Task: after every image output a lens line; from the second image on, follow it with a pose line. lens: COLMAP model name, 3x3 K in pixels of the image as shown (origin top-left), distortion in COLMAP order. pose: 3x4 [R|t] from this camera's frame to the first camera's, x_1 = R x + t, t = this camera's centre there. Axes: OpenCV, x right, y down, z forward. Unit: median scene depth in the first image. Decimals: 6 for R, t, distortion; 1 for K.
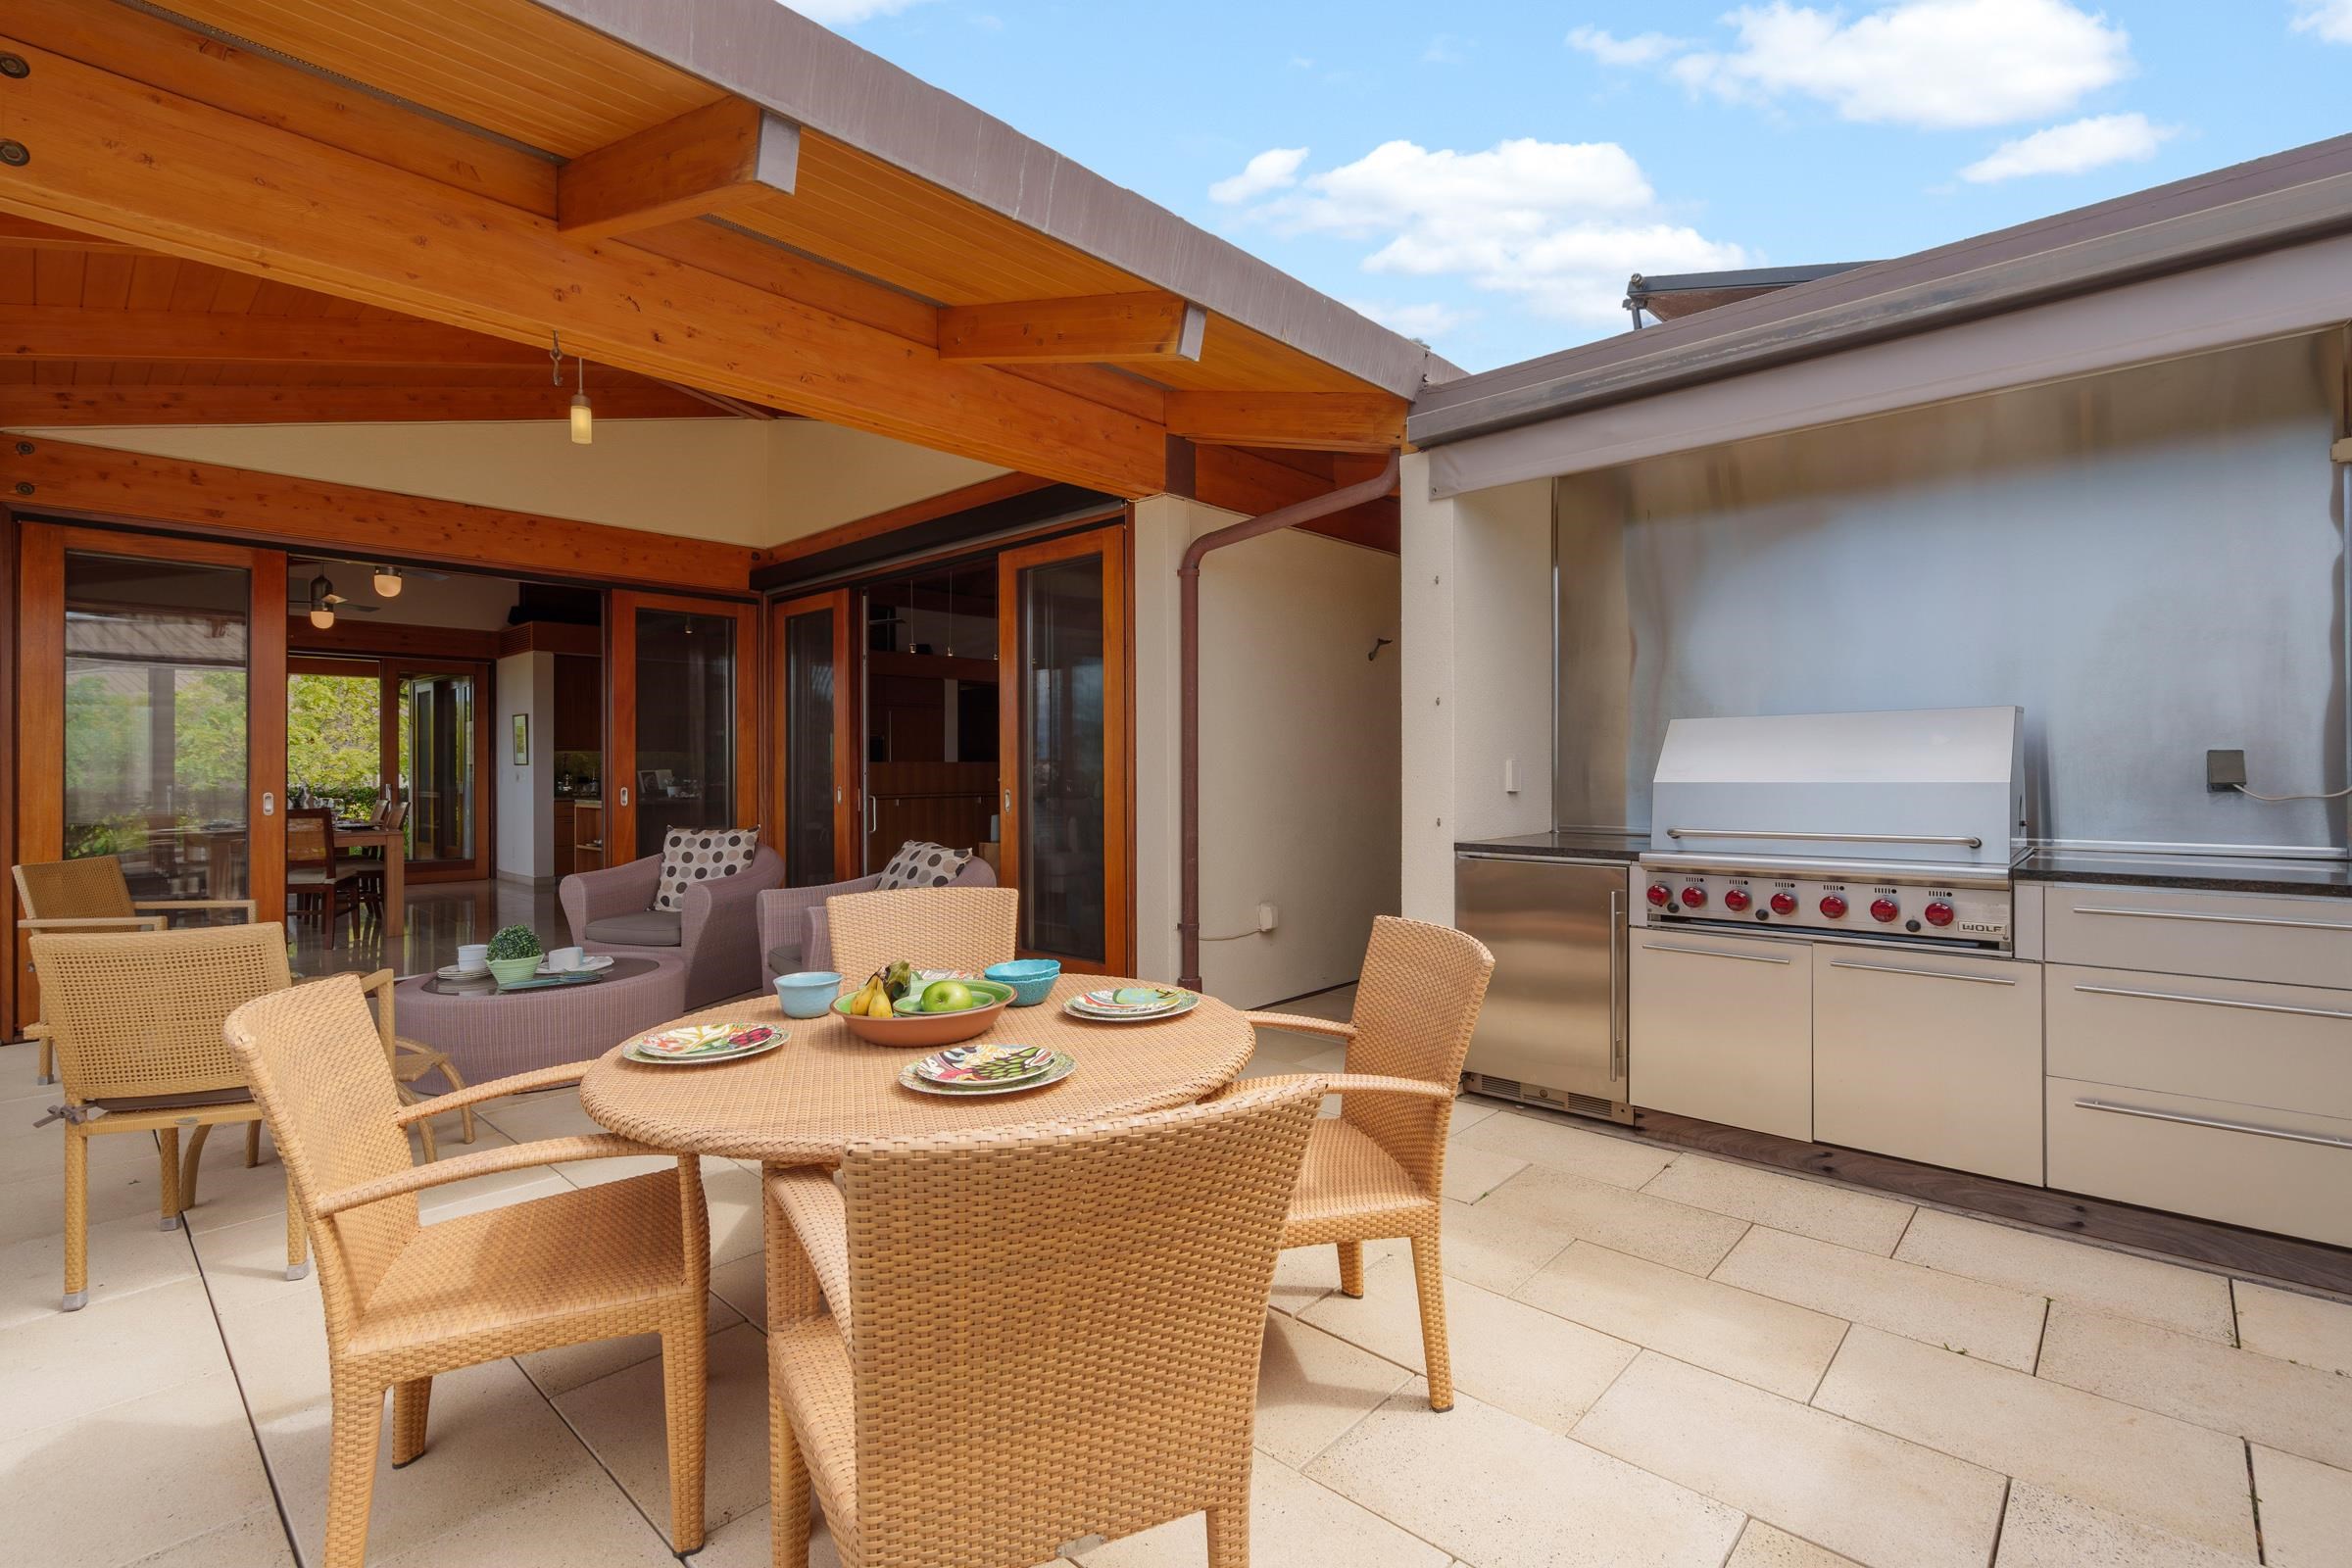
lens RADIAL K [[1061.2, 0, 1173.4], [0, 1061.2, 769.4], [0, 0, 1]] dist [-0.005324, 0.002093]
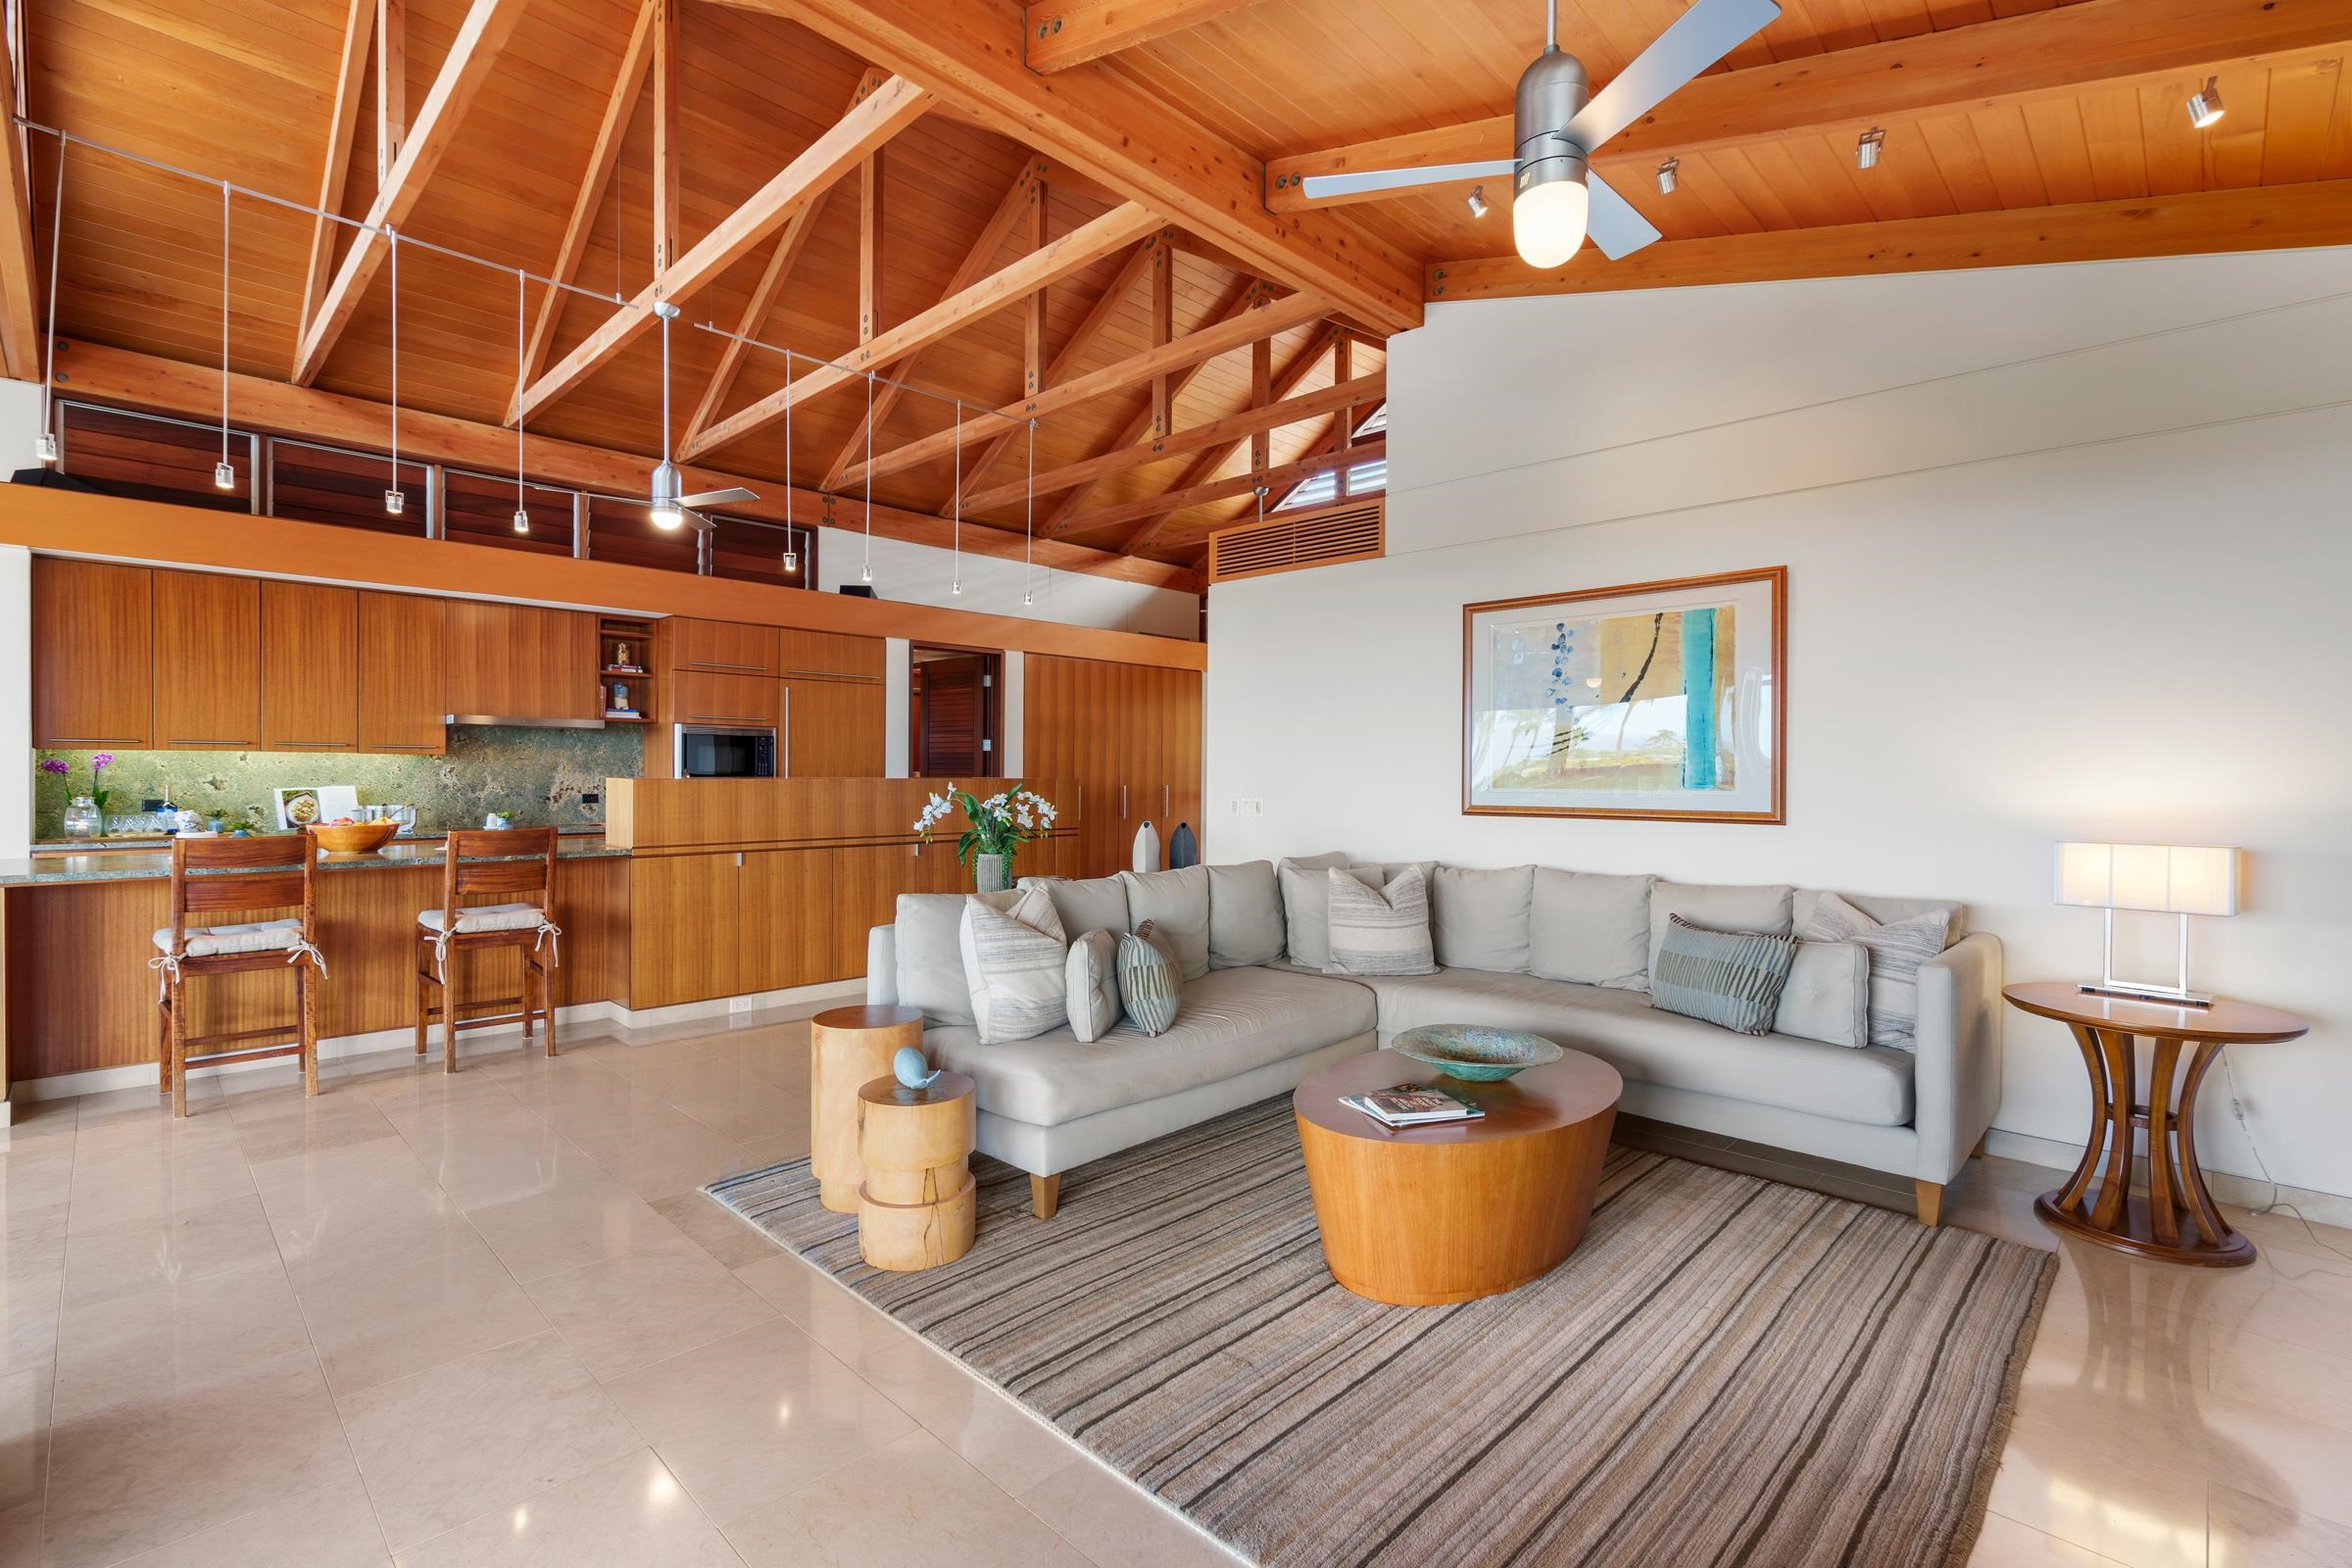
lens RADIAL K [[1061.2, 0, 1169.9], [0, 1061.2, 778.7], [0, 0, 1]] dist [-0.005324, 0.002093]
pose [[0.999221, 0.013529, -0.037071, -0.031927], [-0.013362, 0.999899, 0.004763, -0.010902], [0.037132, -0.004264, 0.999301, 0.405022]]
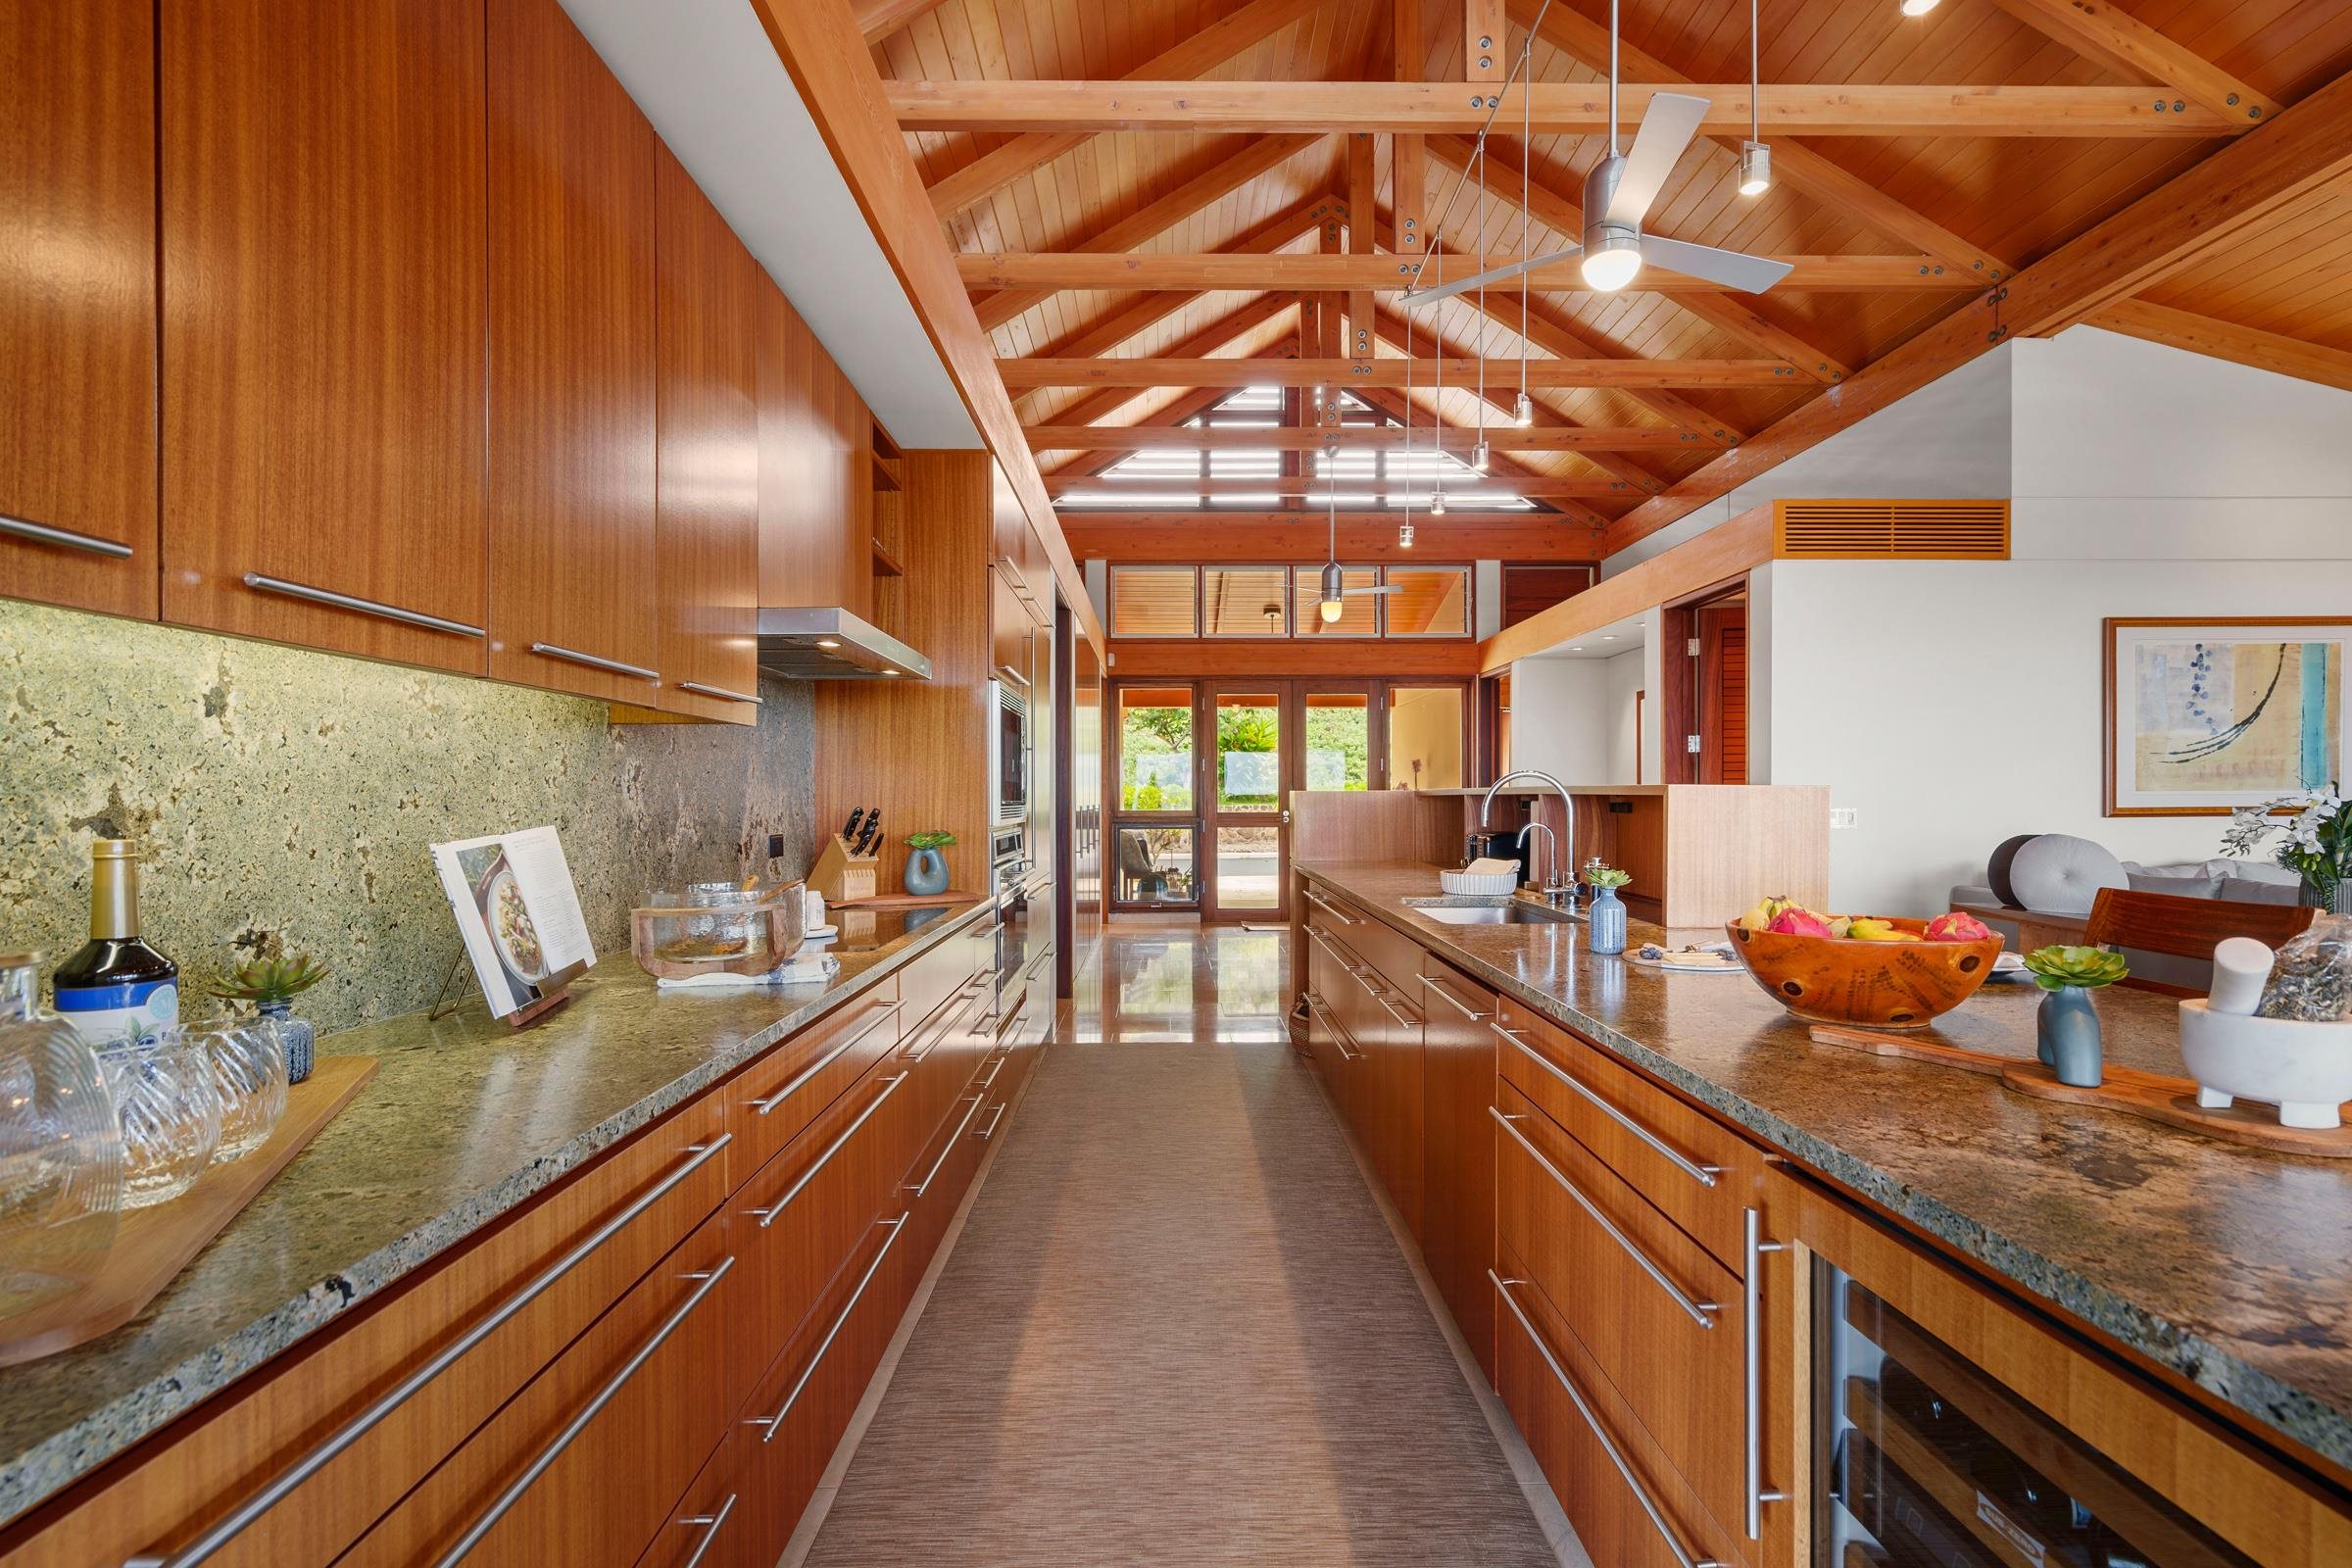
lens RADIAL K [[1061.2, 0, 1169.6], [0, 1061.2, 805.9], [0, 0, 1]] dist [-0.005324, 0.002093]
pose [[0.732557, -0.002575, 0.680700, -0.433383], [-0.001251, 0.999986, 0.005130, -0.004000], [-0.680704, -0.004609, 0.732544, 0.706070]]
